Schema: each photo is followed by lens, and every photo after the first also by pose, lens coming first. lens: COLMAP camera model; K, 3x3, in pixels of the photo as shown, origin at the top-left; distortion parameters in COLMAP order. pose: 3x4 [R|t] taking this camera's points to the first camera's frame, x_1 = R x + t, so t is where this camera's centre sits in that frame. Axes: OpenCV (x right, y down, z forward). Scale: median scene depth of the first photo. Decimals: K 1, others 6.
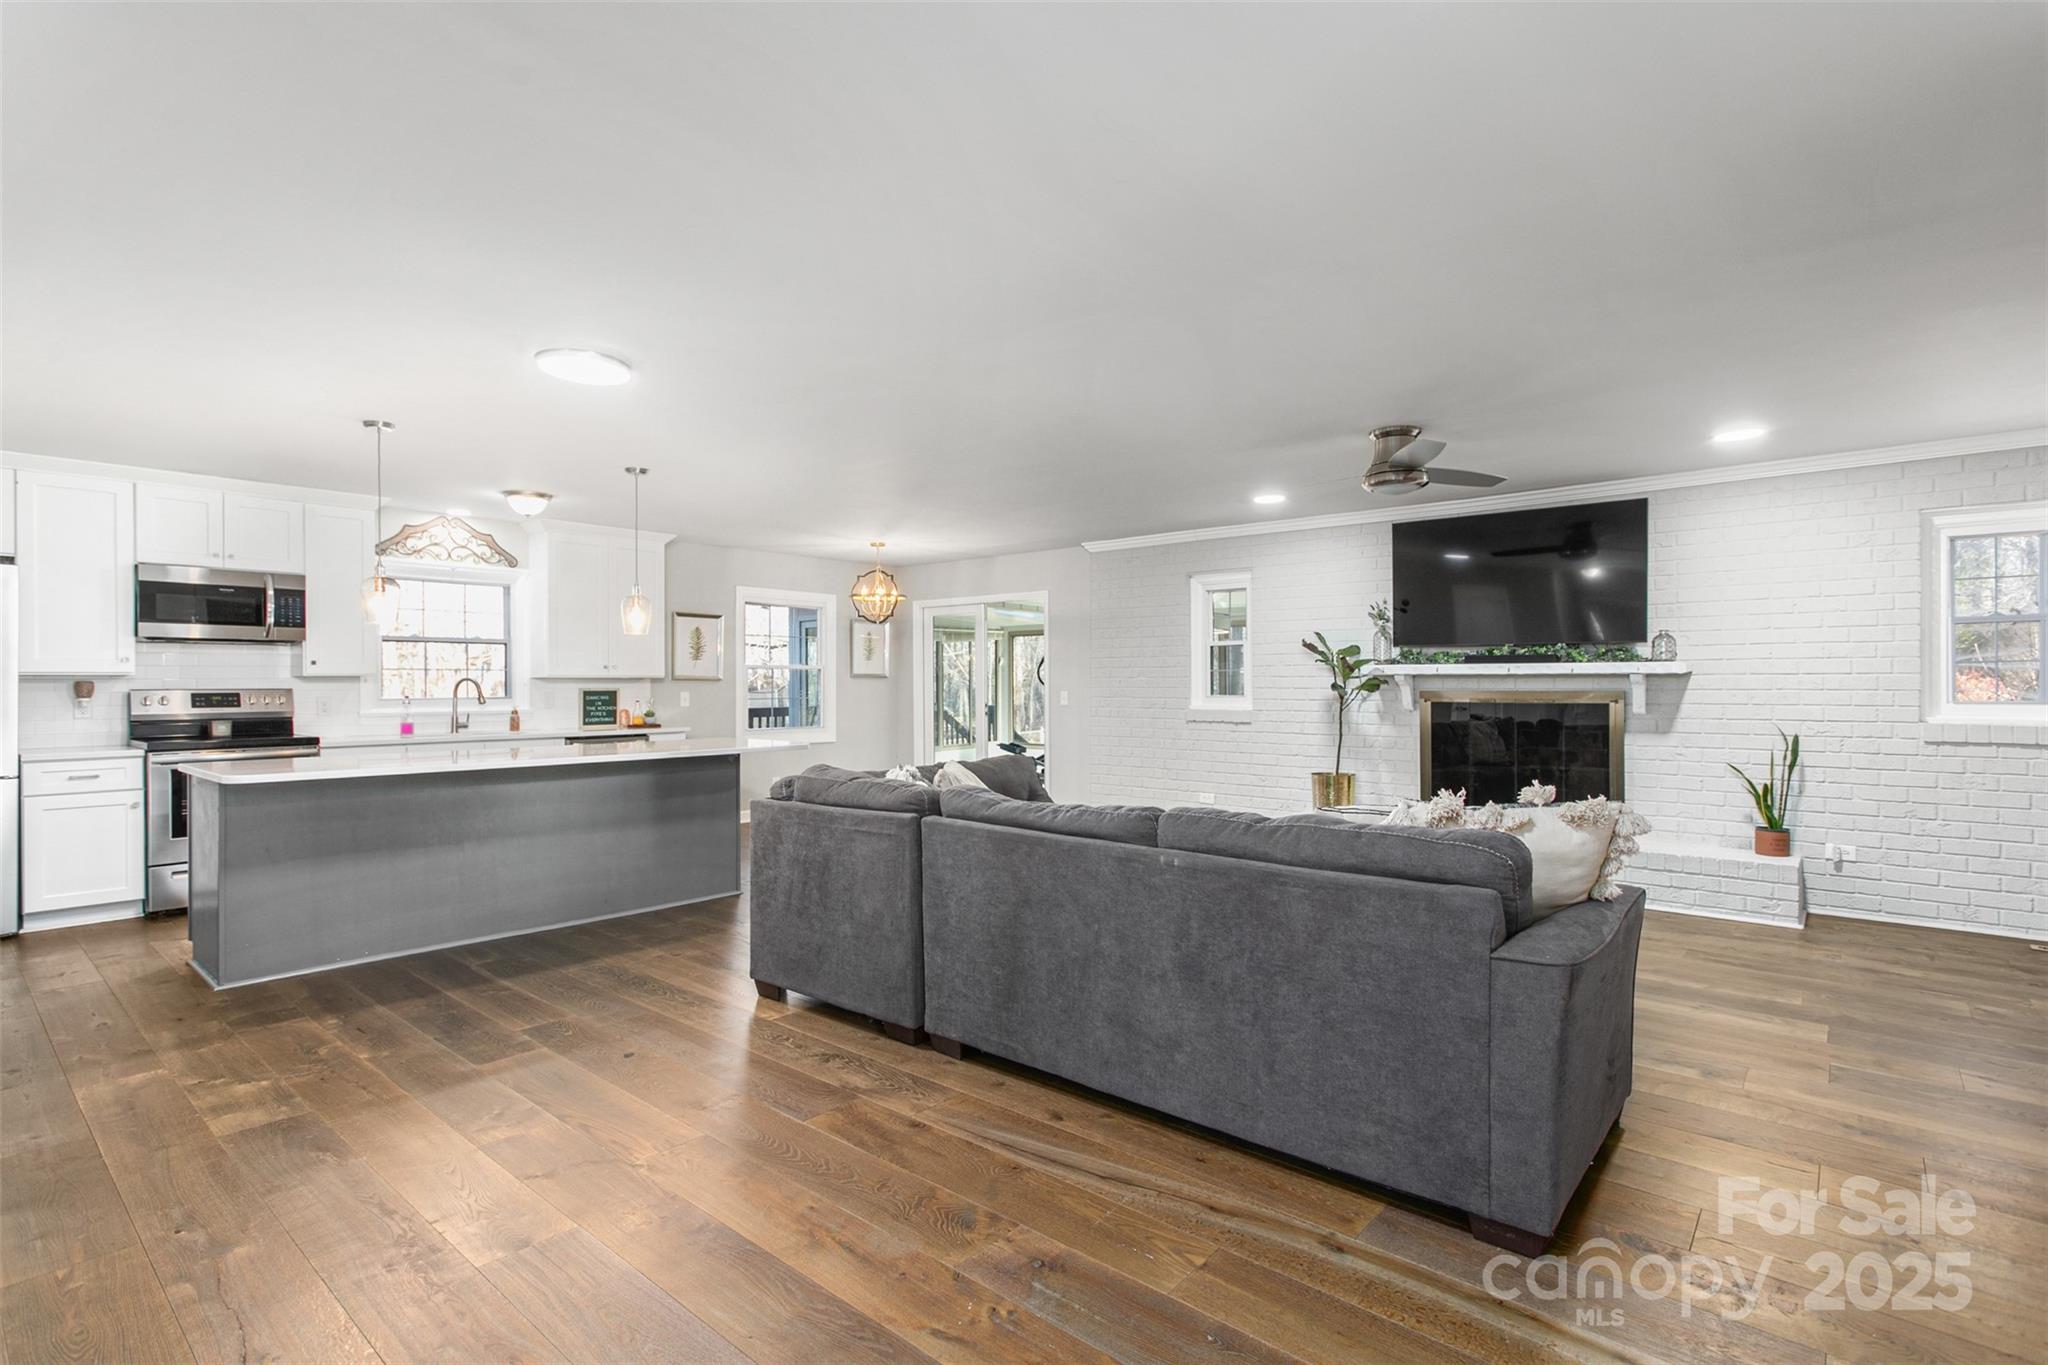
lens RADIAL K [[992.8, 0, 1024.3], [0, 992.8, 685.1], [0, 0, 1]] dist [0.001761, 0.000539]
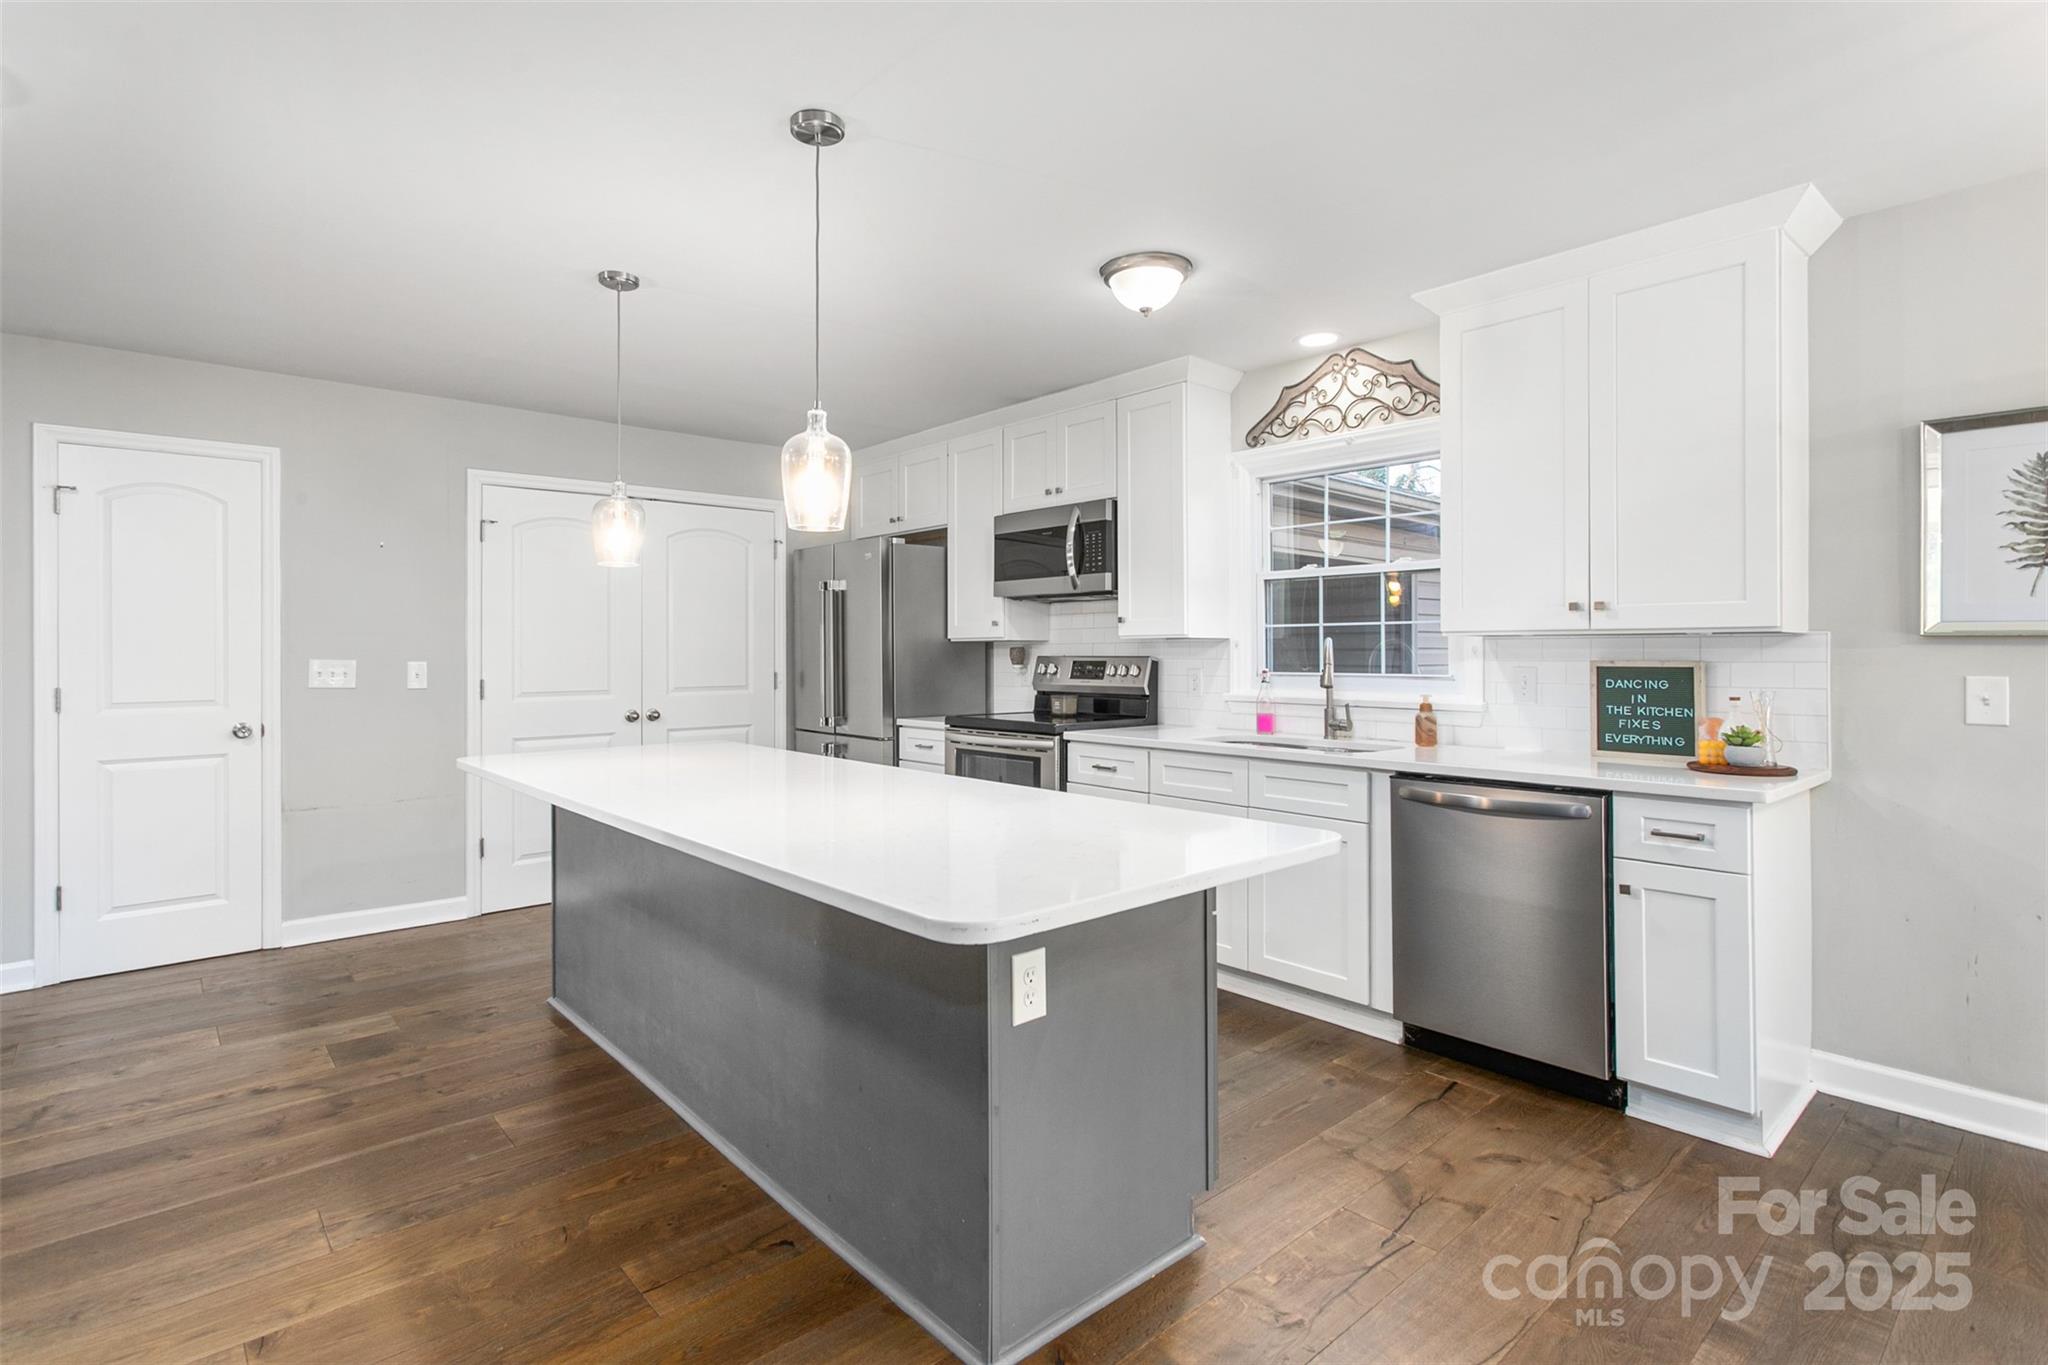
lens RADIAL K [[992.8, 0, 1010.7], [0, 992.8, 643.4], [0, 0, 1]] dist [0.001761, 0.000539]
pose [[-0.134520, -0.004817, -0.990899, 0.000700], [0.000713, 0.999987, -0.004958, -0.002349], [0.990911, -0.001374, -0.134515, 1.021974]]
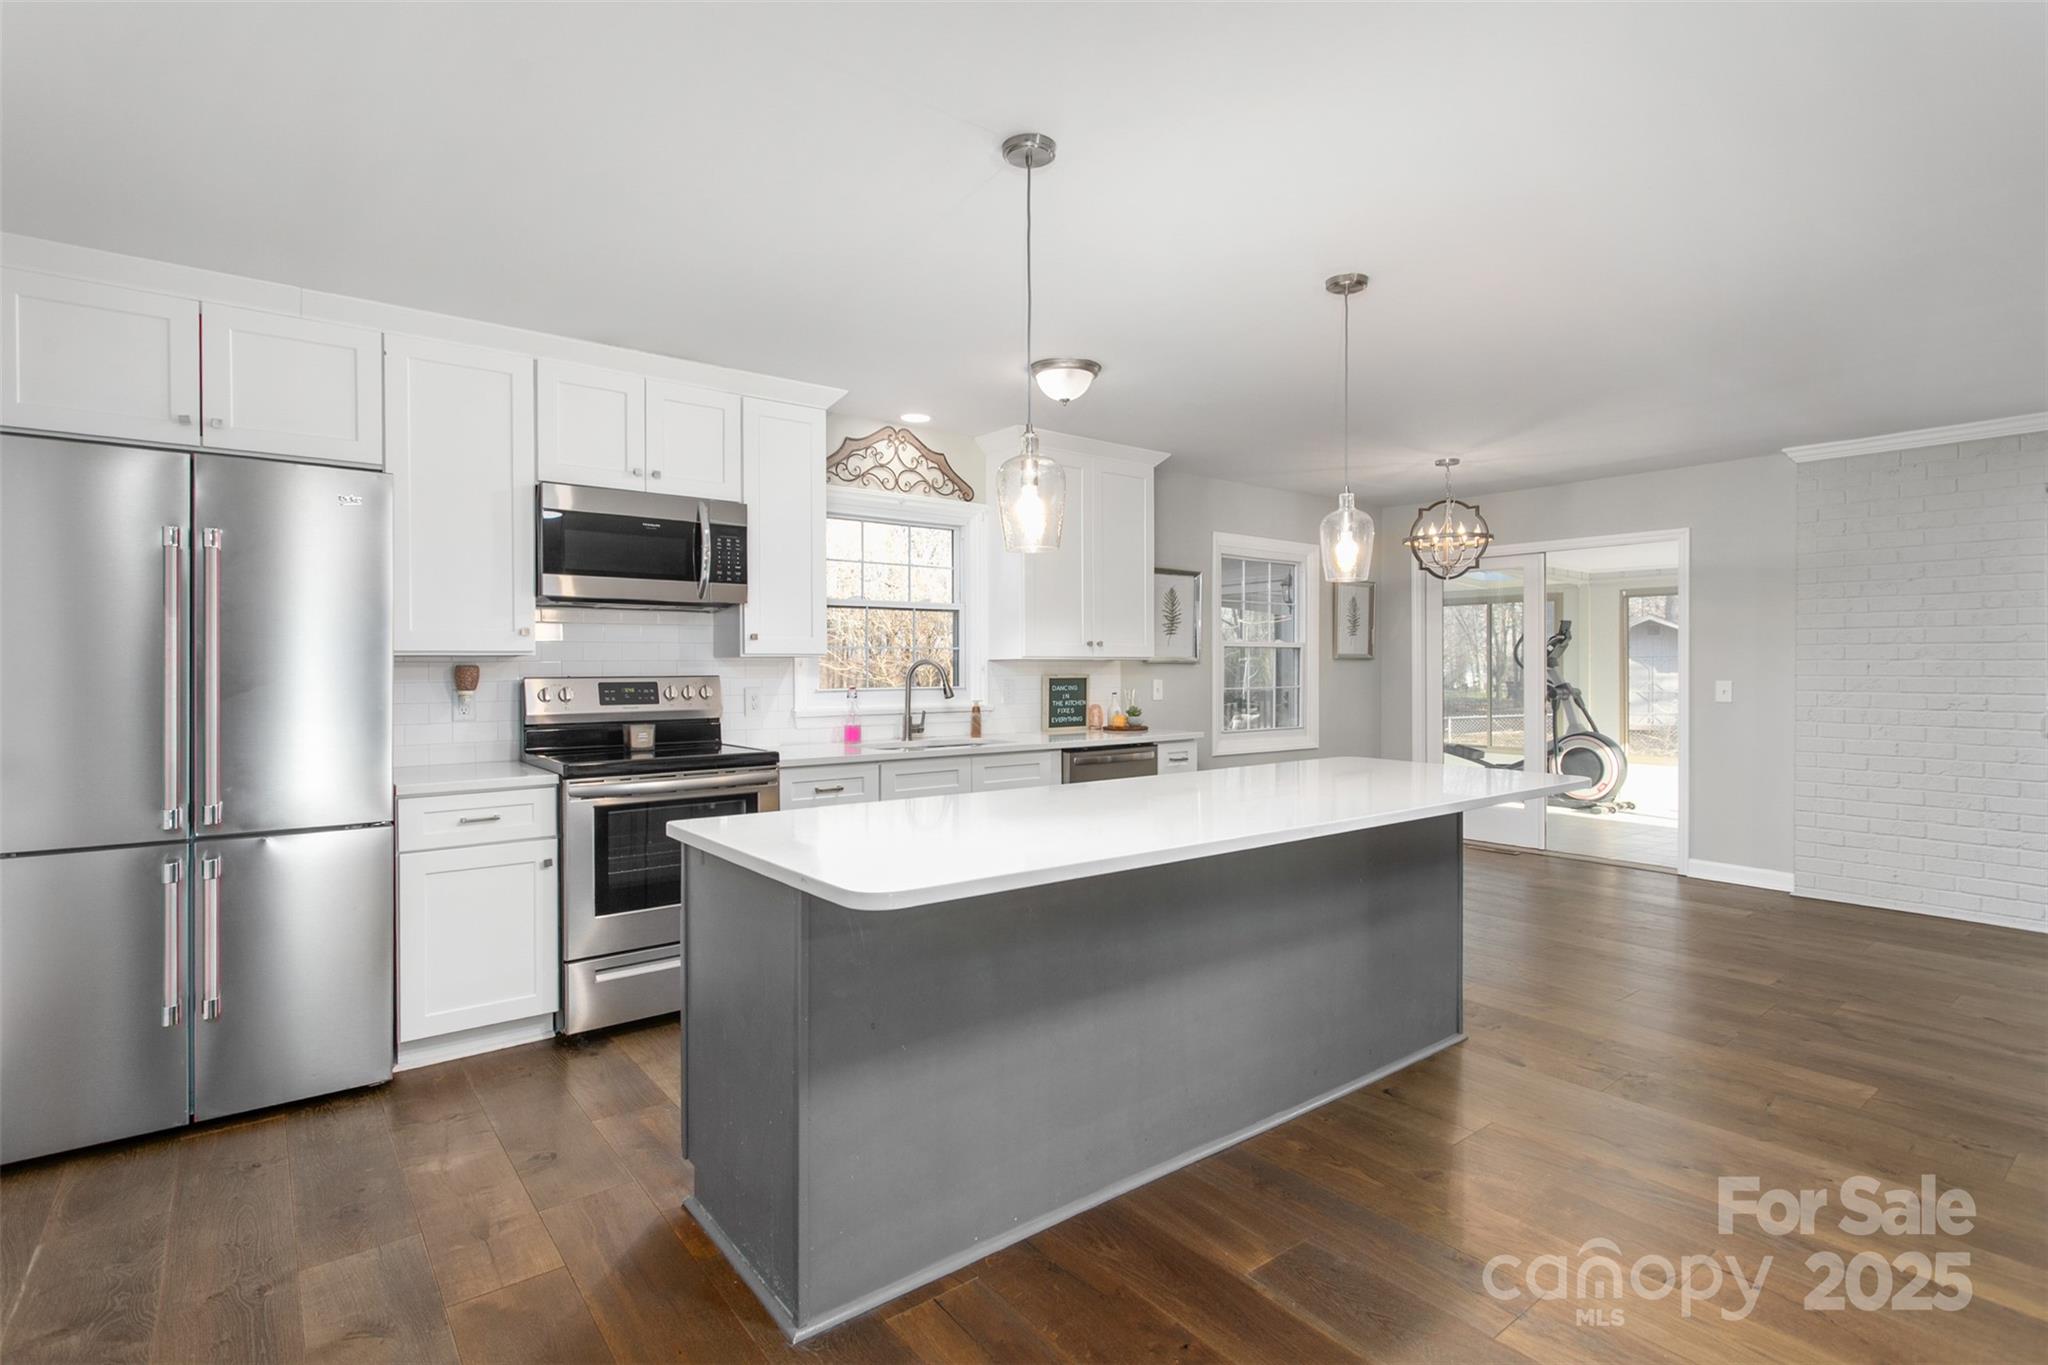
lens RADIAL K [[992.8, 0, 1011.5], [0, 992.8, 675.5], [0, 0, 1]] dist [0.001761, 0.000539]
pose [[0.981515, 0.003525, -0.191354, -0.422190], [-0.001746, 0.999954, 0.009468, -0.003413], [0.191379, -0.008959, 0.981475, 0.384072]]
